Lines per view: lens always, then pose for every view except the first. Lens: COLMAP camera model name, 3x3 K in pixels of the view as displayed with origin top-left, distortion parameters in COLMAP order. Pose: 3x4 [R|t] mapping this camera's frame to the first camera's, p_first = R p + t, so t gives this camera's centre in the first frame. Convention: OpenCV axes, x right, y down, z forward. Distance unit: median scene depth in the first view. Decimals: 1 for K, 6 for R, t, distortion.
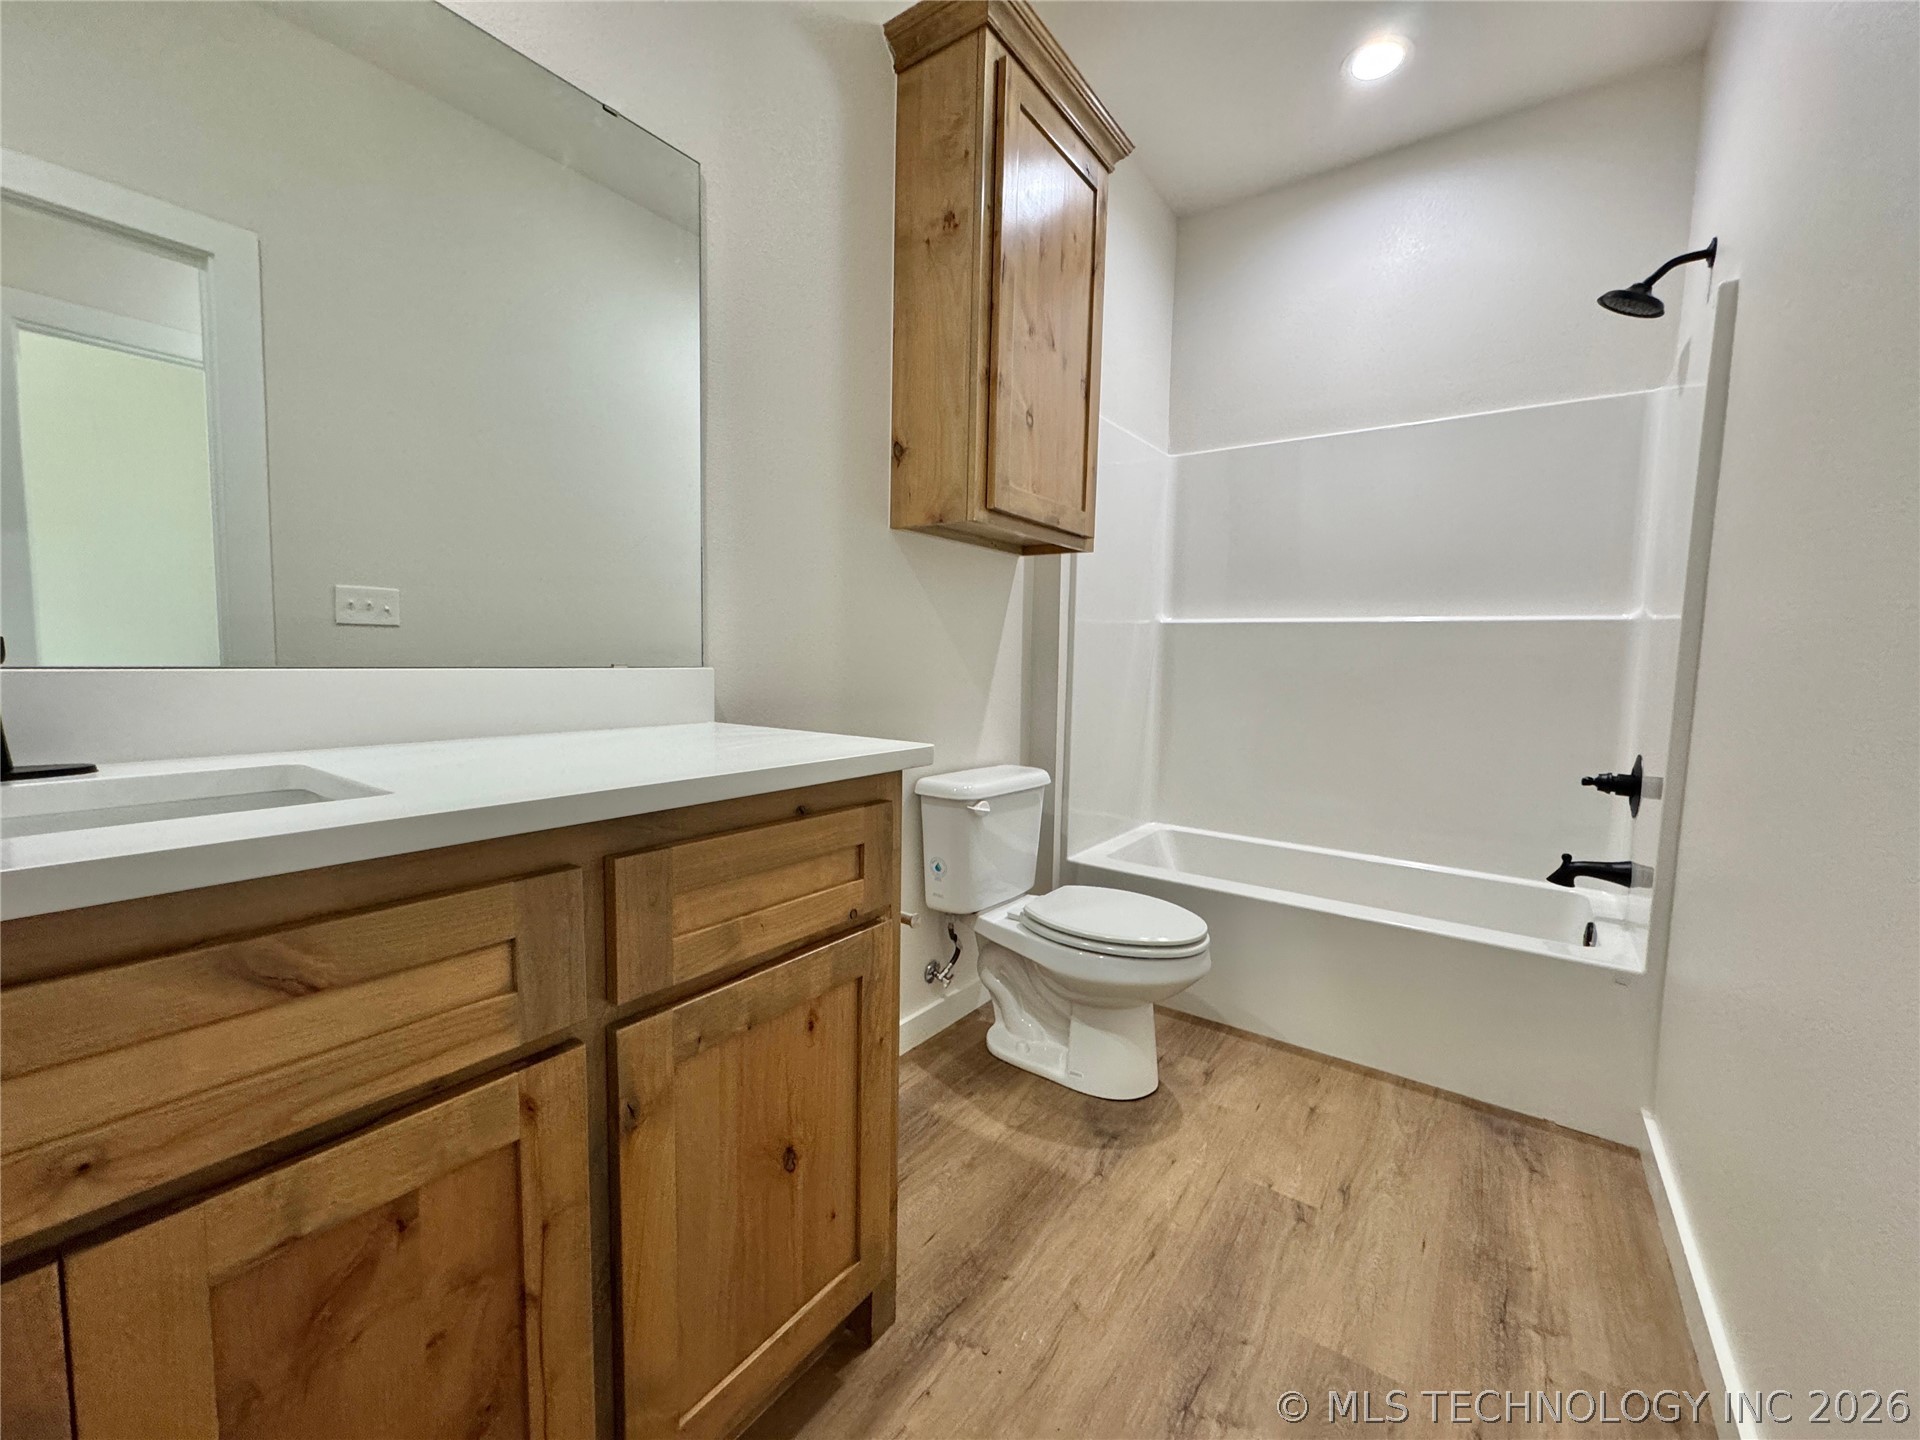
lens RADIAL K [[766.3, 0, 955.1], [0, 766.3, 727.0], [0, 0, 1]] dist [-0.001637, -0.000116]
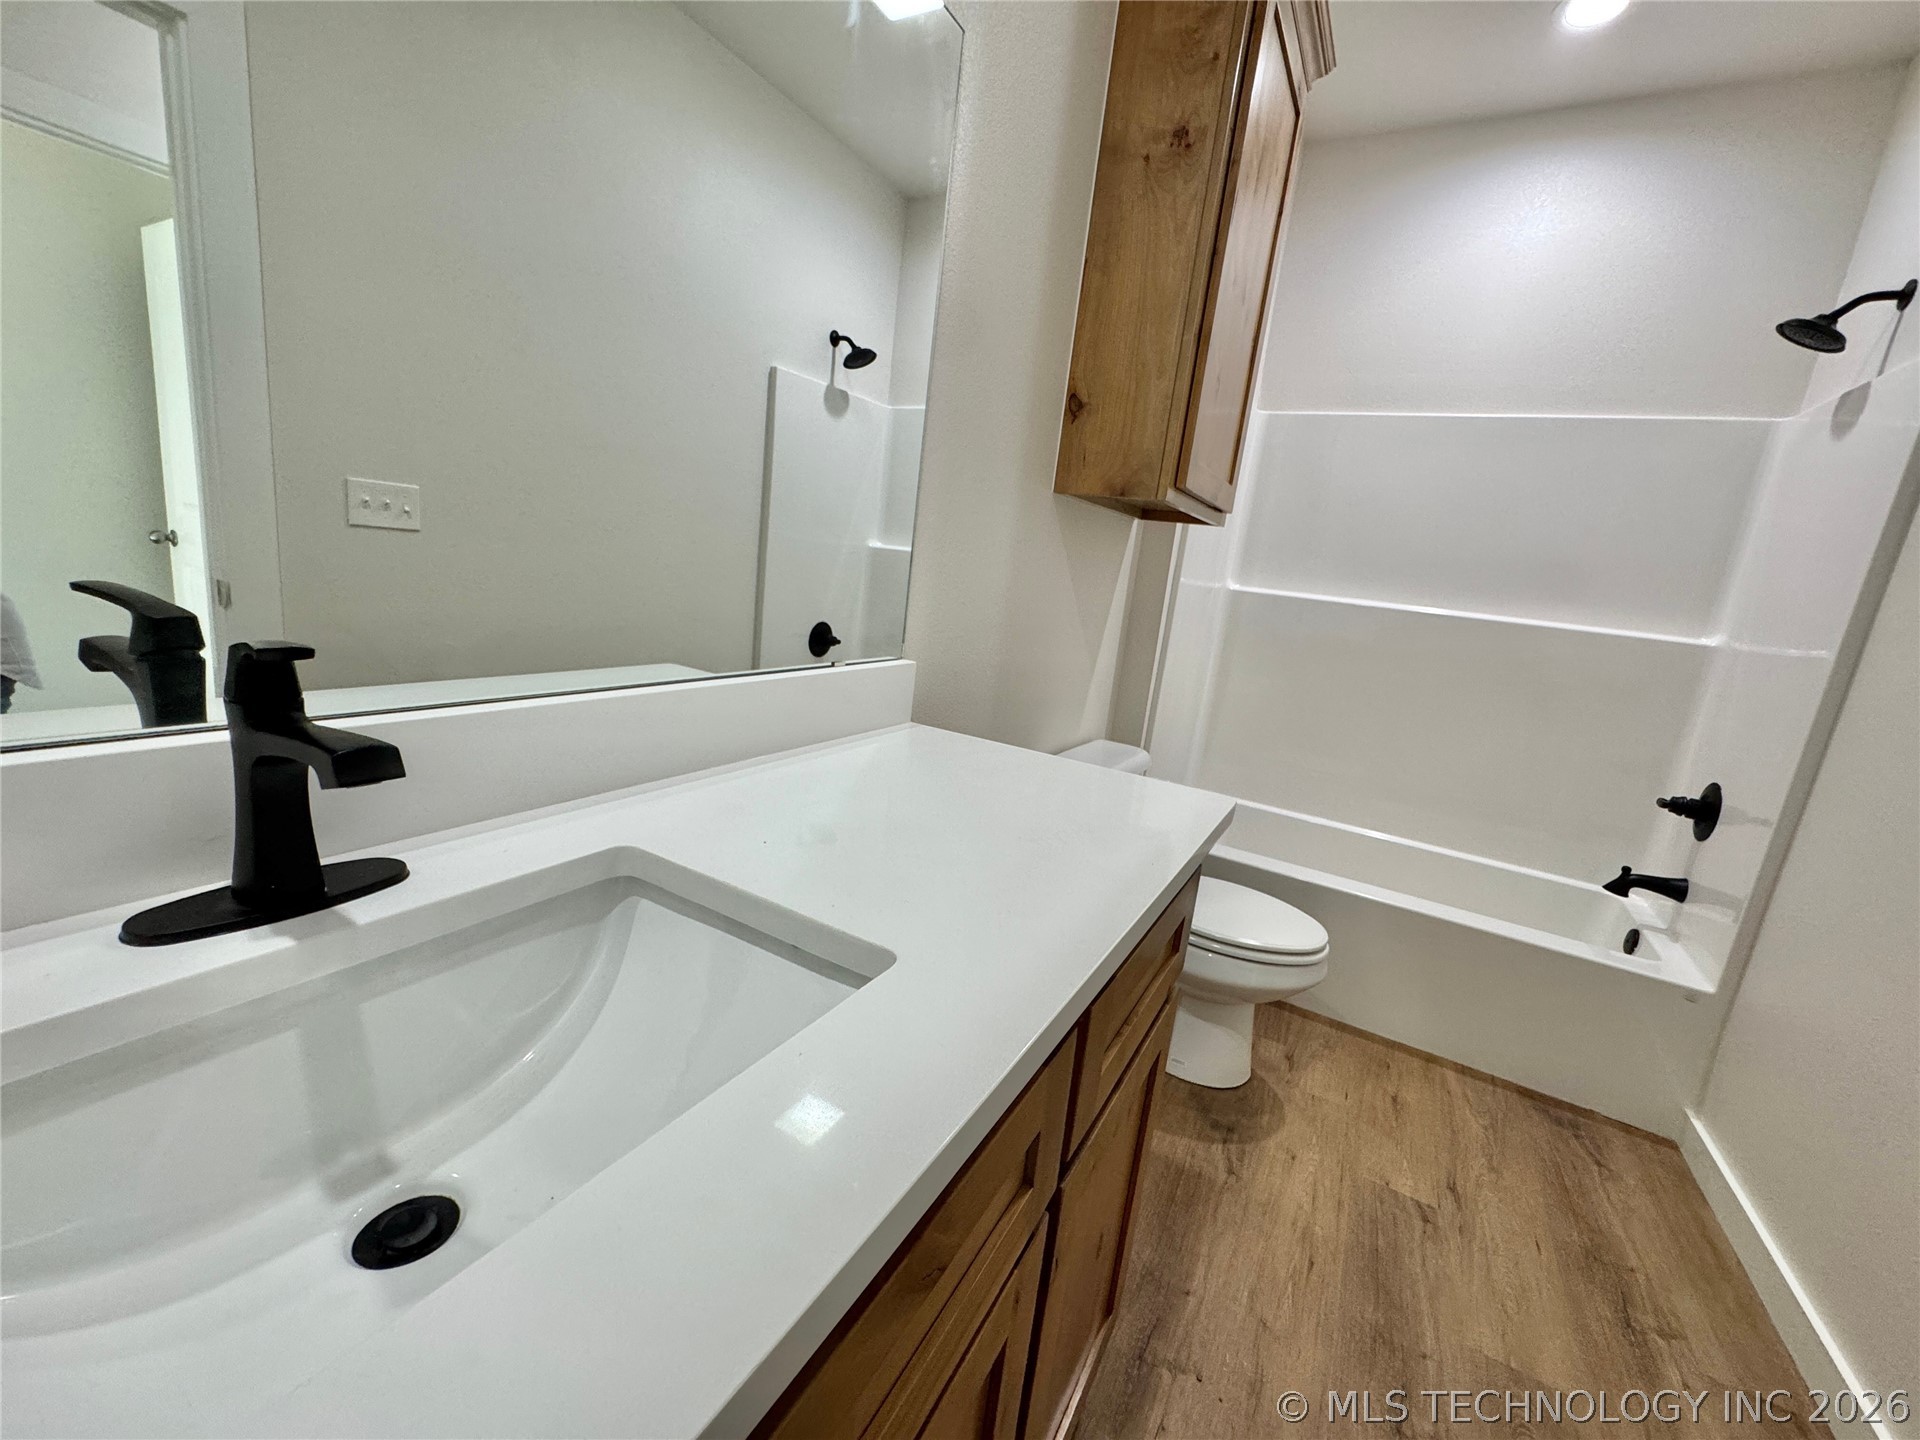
lens RADIAL K [[766.3, 0, 969.0], [0, 766.3, 732.6], [0, 0, 1]] dist [-0.001637, -0.000116]
pose [[0.990247, 0.065575, 0.122924, -0.286795], [-0.081274, 0.988518, 0.127385, -0.091017], [-0.113159, -0.136133, 0.984207, 0.093265]]
